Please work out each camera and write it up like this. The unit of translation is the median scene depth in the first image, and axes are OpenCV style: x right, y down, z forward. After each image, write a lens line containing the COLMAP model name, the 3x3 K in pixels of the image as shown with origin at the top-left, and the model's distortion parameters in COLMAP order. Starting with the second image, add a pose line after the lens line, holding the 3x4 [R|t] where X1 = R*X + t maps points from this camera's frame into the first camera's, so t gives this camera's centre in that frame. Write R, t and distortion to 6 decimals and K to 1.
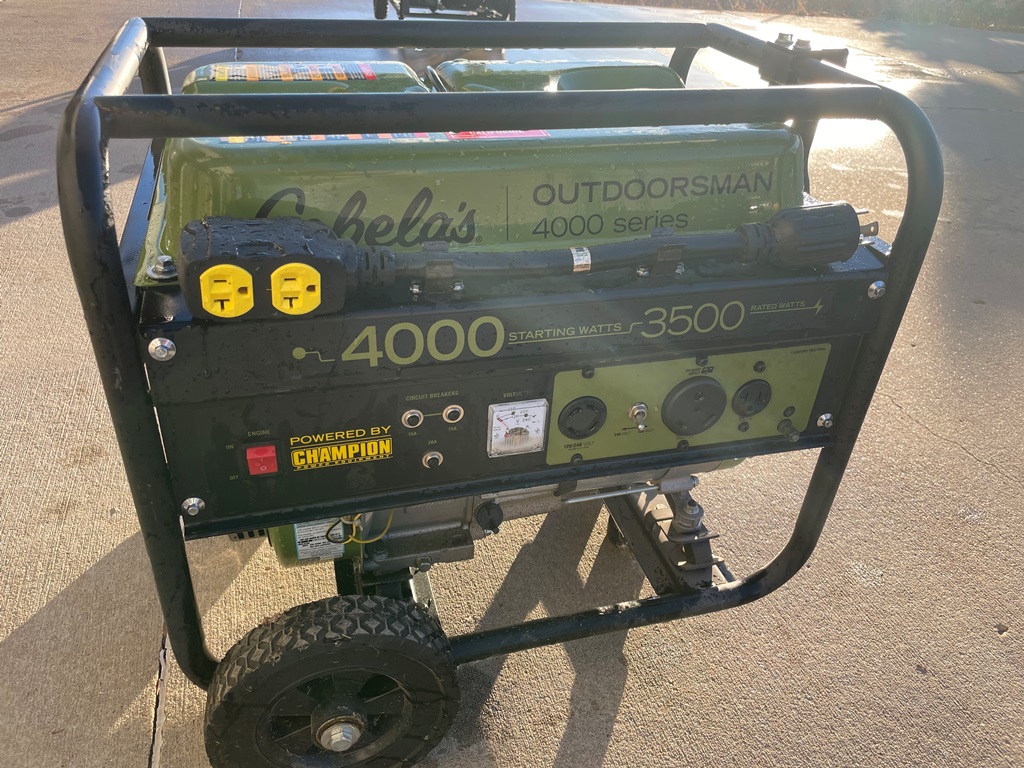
lens RADIAL K [[778.8, 0, 512.0], [0, 778.8, 384.0], [0, 0, 1]] dist [0.067161, -0.116039]
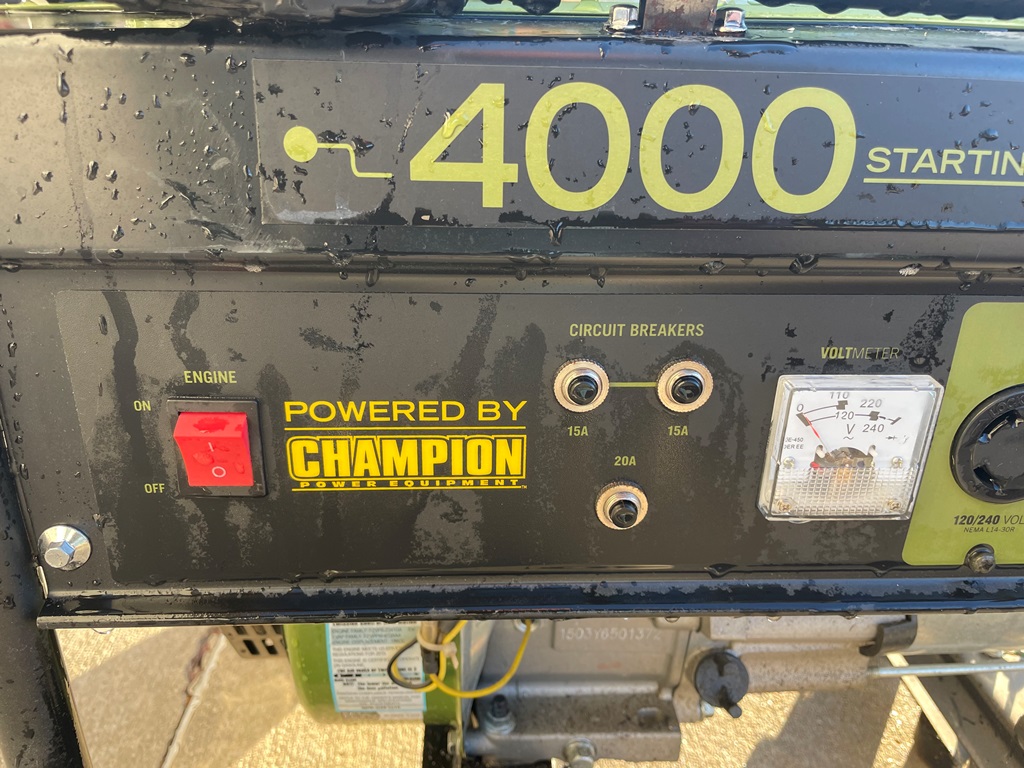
lens RADIAL K [[775.0, 0, 504.2], [0, 775.0, 395.4], [0, 0, 1]] dist [0.077763, -0.131525]
pose [[0.969960, 0.056966, -0.236502, -0.069714], [-0.098541, 0.980869, -0.167886, 0.115545], [0.222414, 0.186148, 0.957017, 0.592692]]
